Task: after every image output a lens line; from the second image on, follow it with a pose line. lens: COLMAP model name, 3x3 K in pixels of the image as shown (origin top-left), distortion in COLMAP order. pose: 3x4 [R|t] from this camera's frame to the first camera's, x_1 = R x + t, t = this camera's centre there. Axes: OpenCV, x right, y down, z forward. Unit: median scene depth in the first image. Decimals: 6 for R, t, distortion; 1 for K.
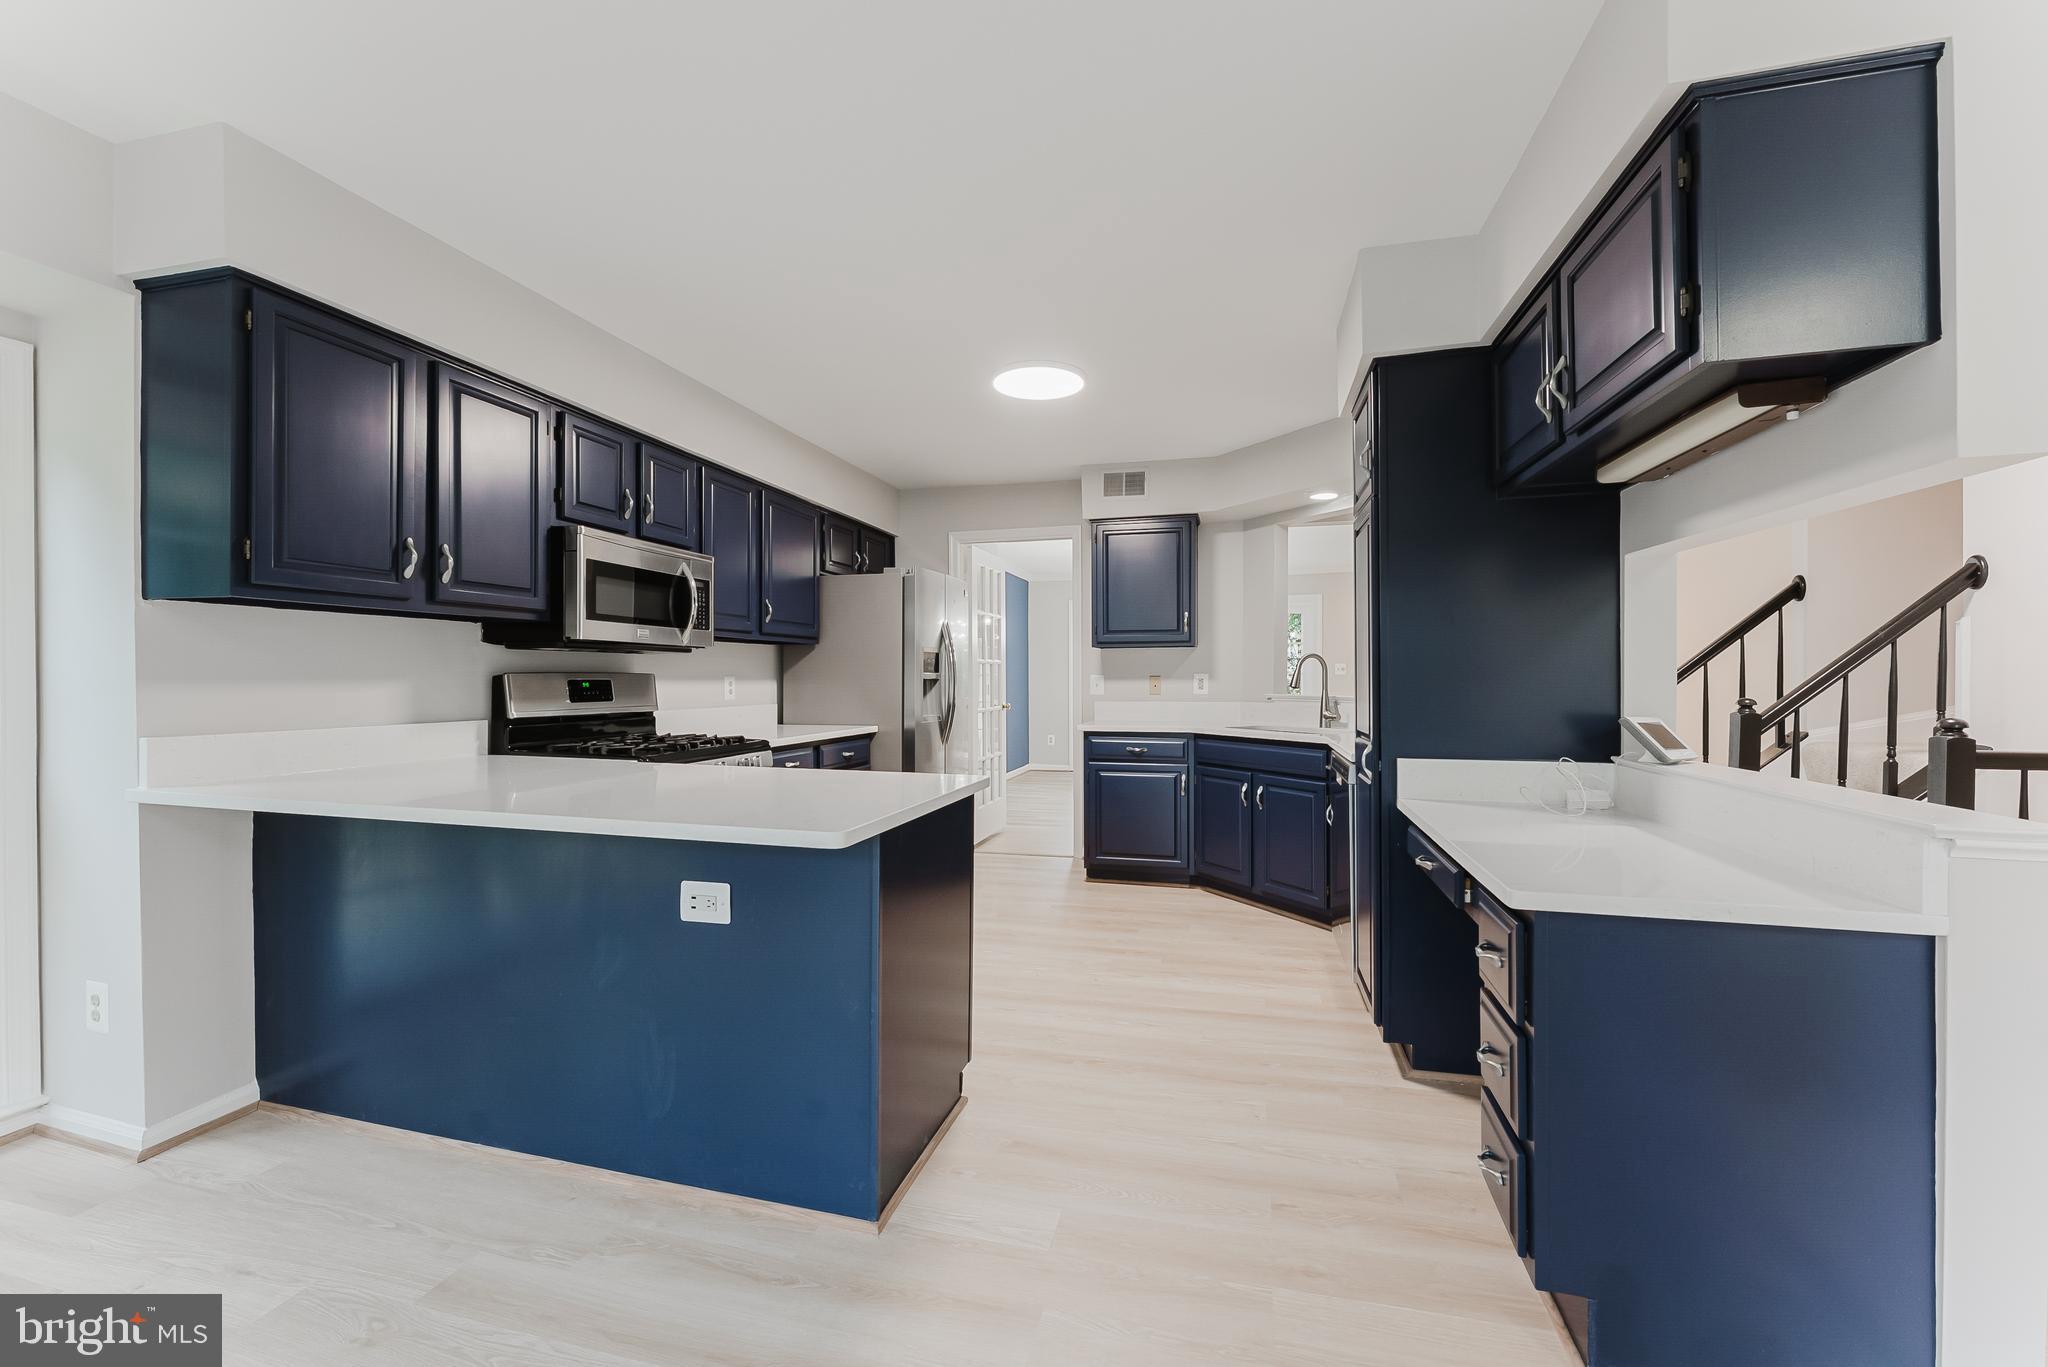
lens RADIAL K [[820.6, 0, 1027.1], [0, 820.6, 674.5], [0, 0, 1]] dist [-0.000300, -0.000238]
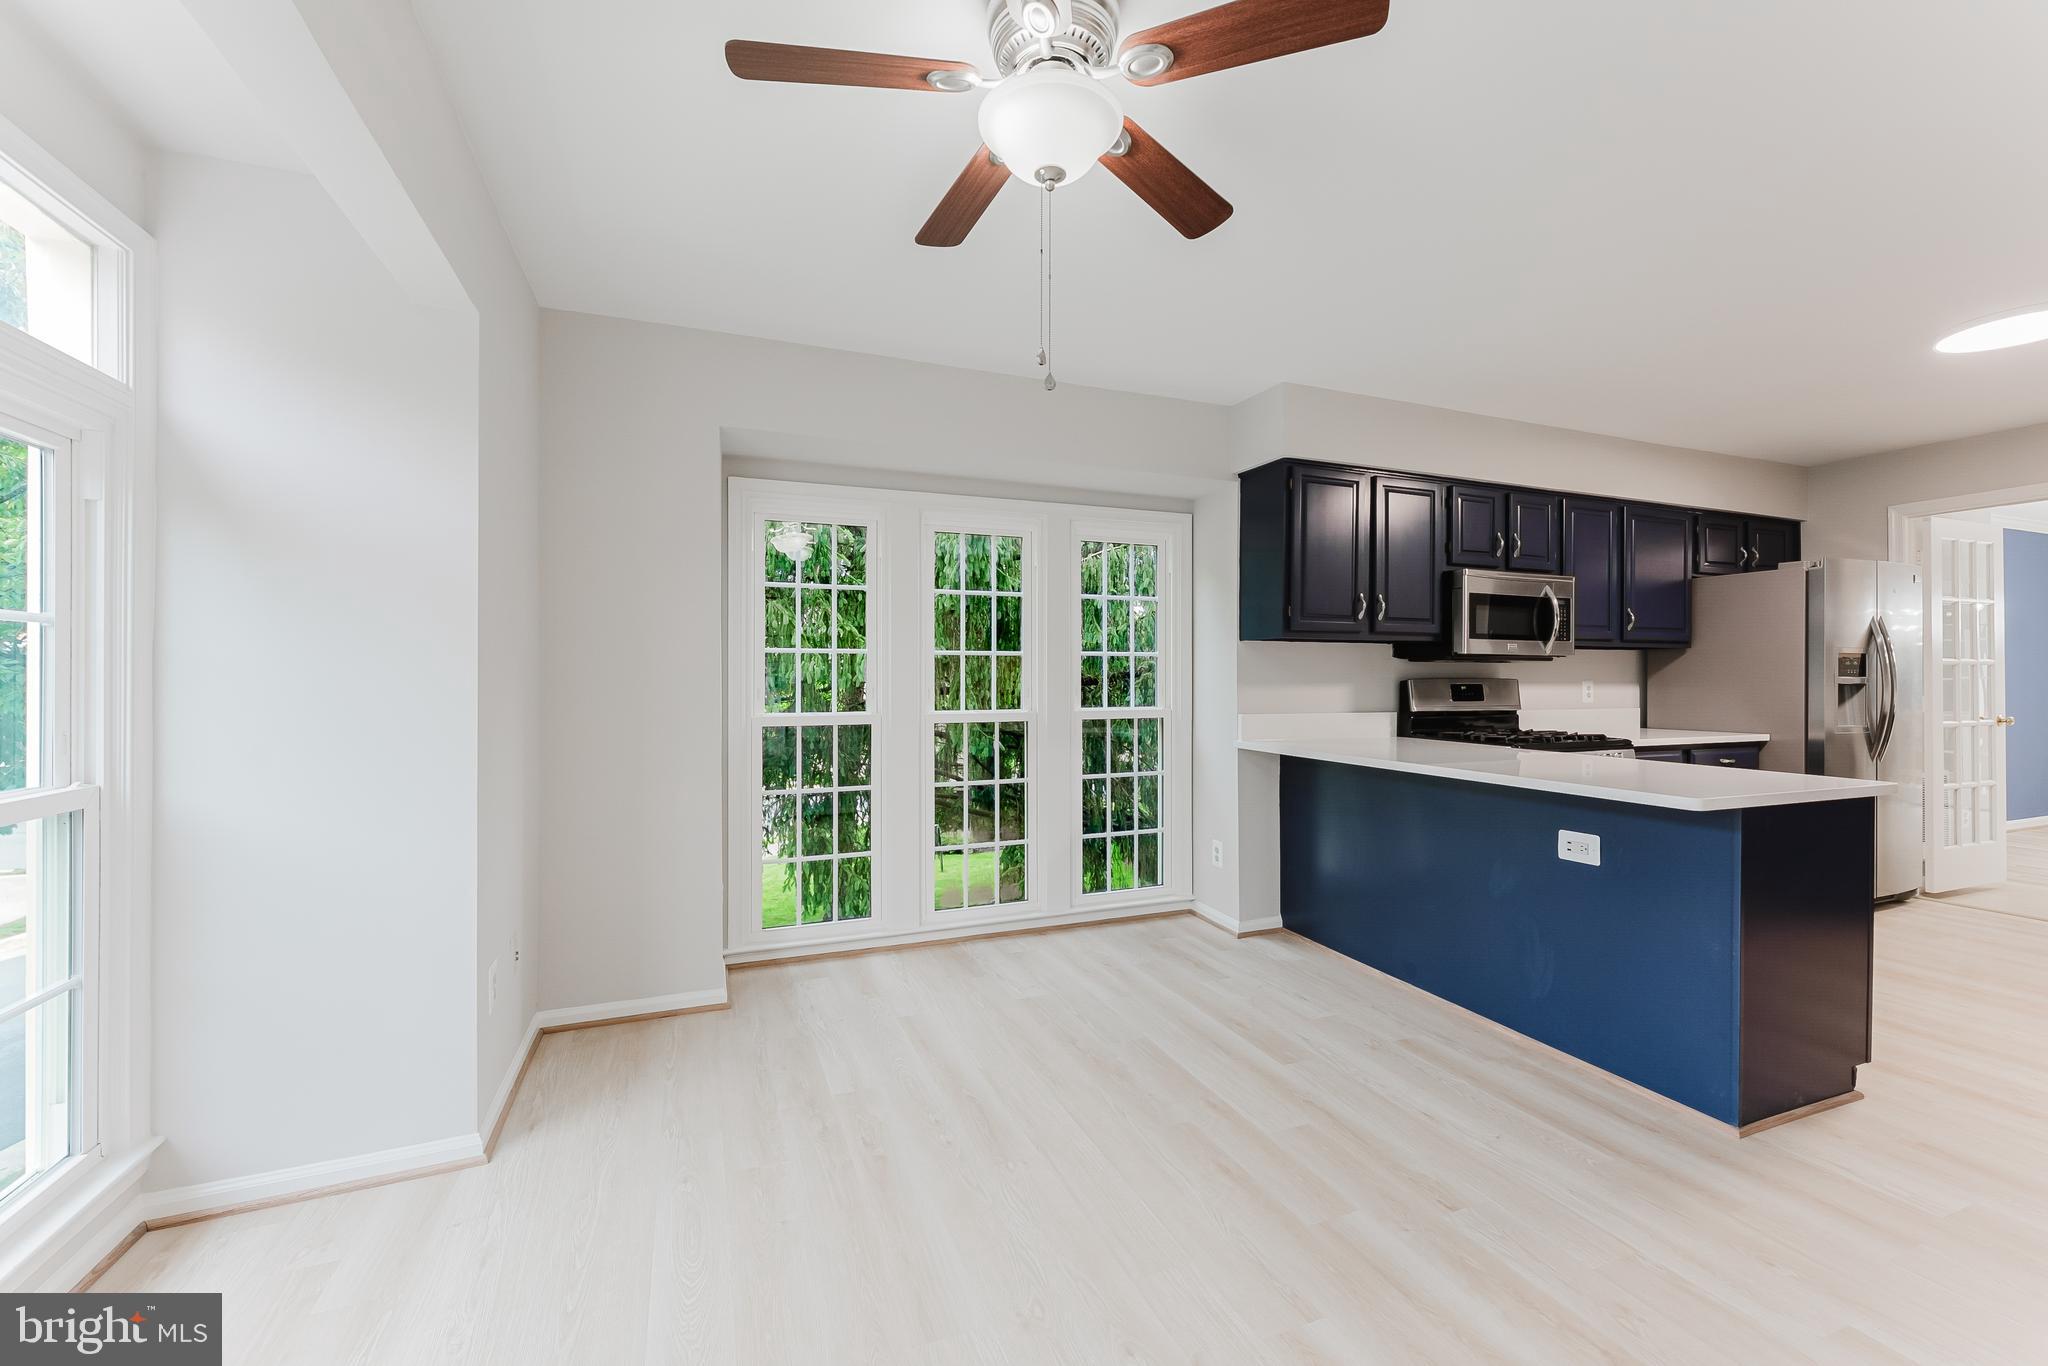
lens RADIAL K [[815.9, 0, 1028.9], [0, 815.9, 681.8], [0, 0, 1]] dist [-0.000559, 0.000281]
pose [[0.591605, 0.001166, -0.806227, 0.084845], [0.002225, 0.999993, 0.003079, -0.002217], [0.806225, -0.003615, 0.591598, -0.285384]]
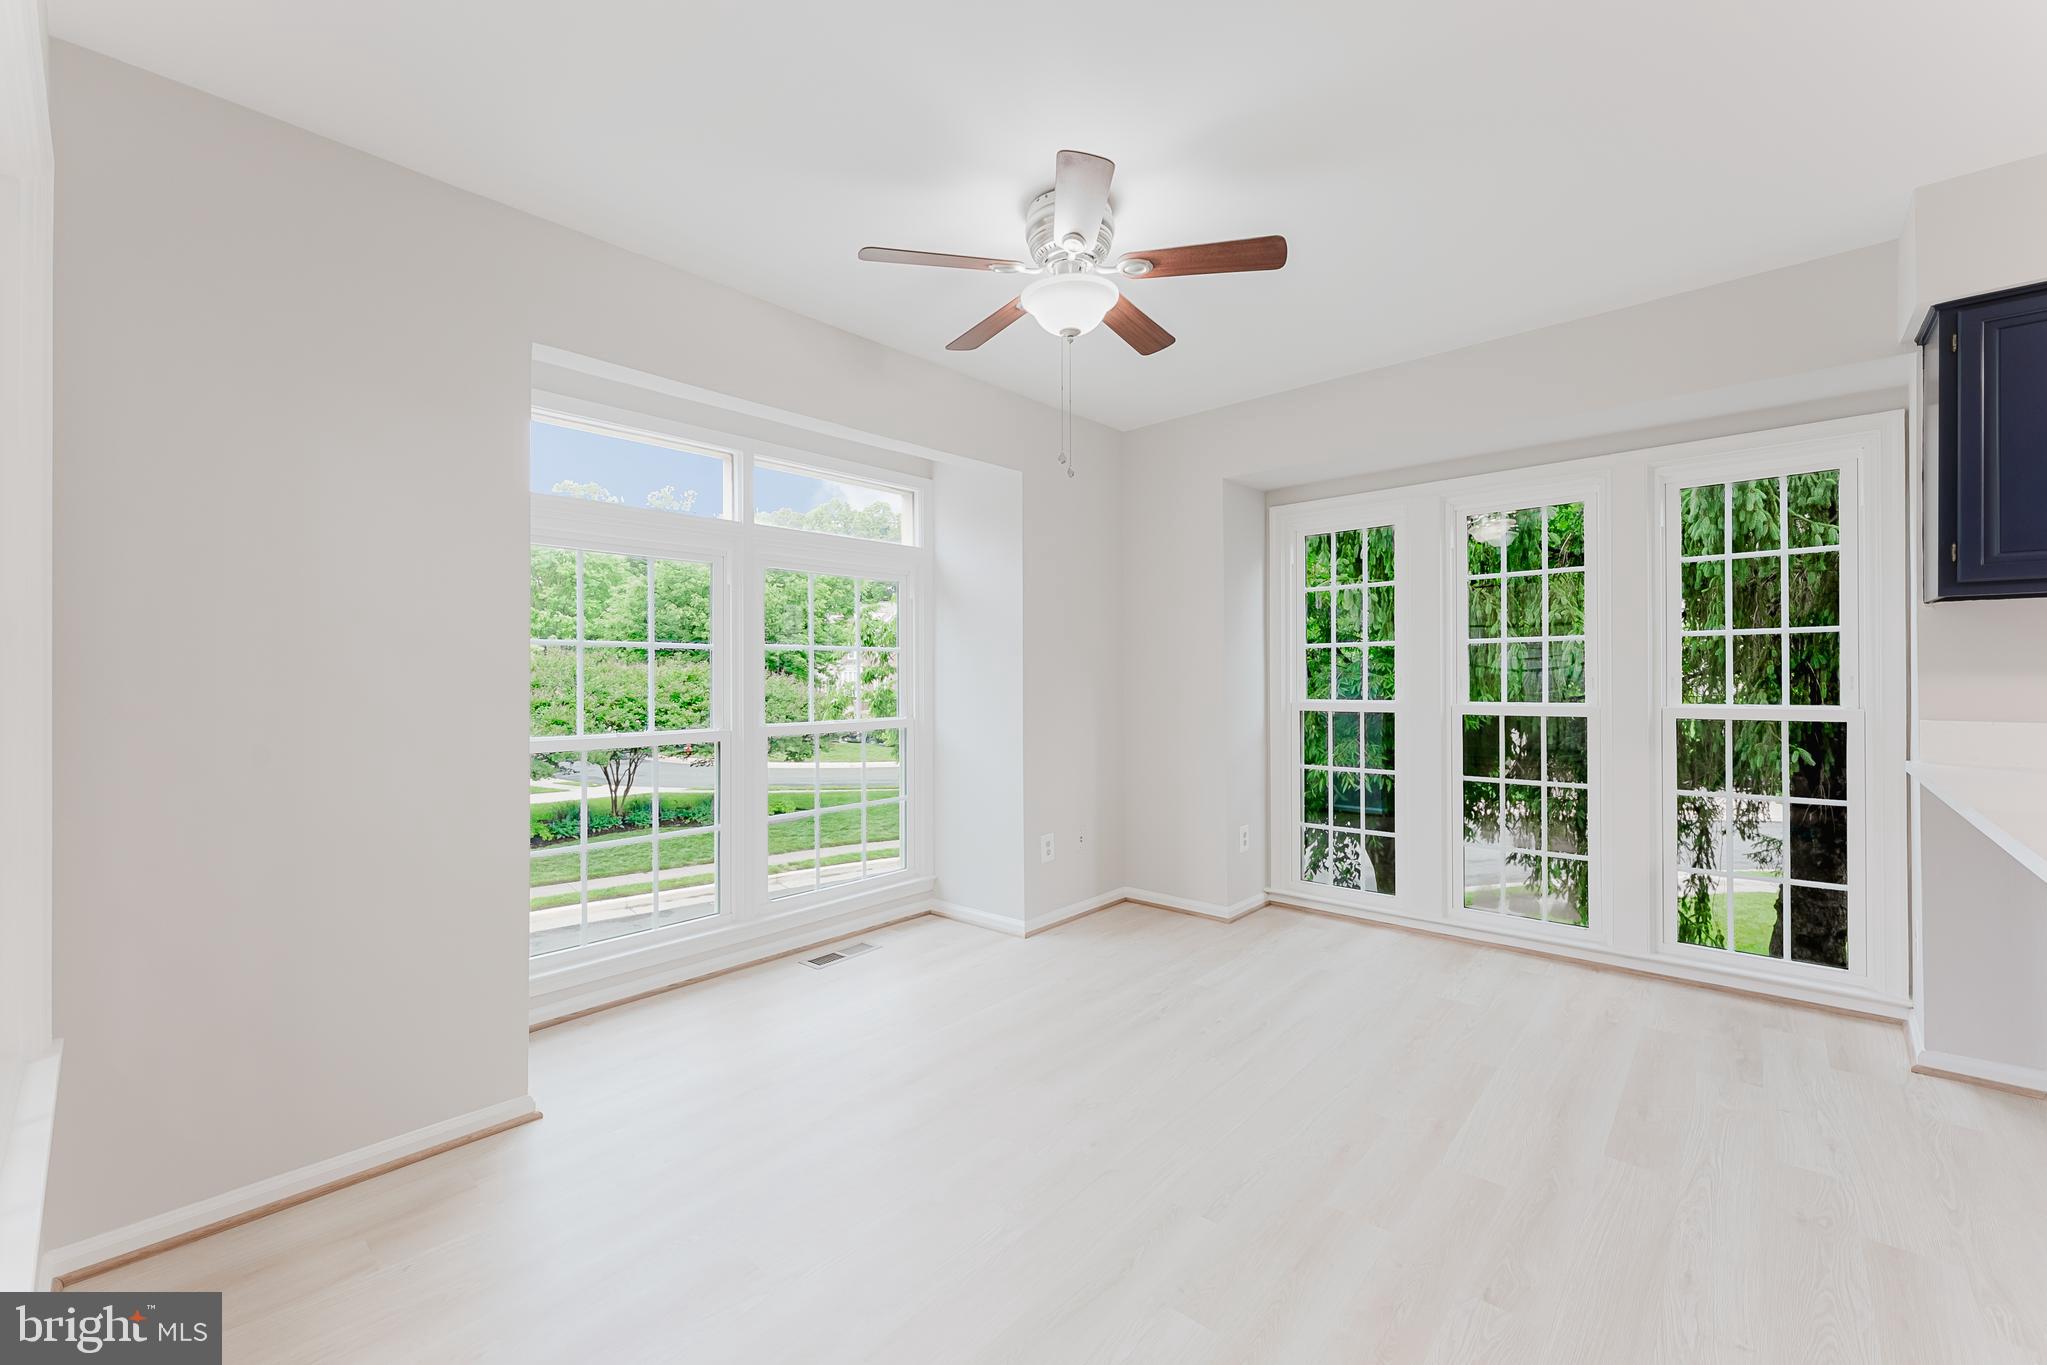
lens RADIAL K [[820.2, 0, 1026.6], [0, 820.2, 673.5], [0, 0, 1]] dist [-0.000300, -0.000238]
pose [[-0.461759, 0.007206, -0.886976, 0.326473], [0.014792, 0.999890, 0.000423, -0.004977], [0.886882, -0.012925, -0.461815, 0.230618]]
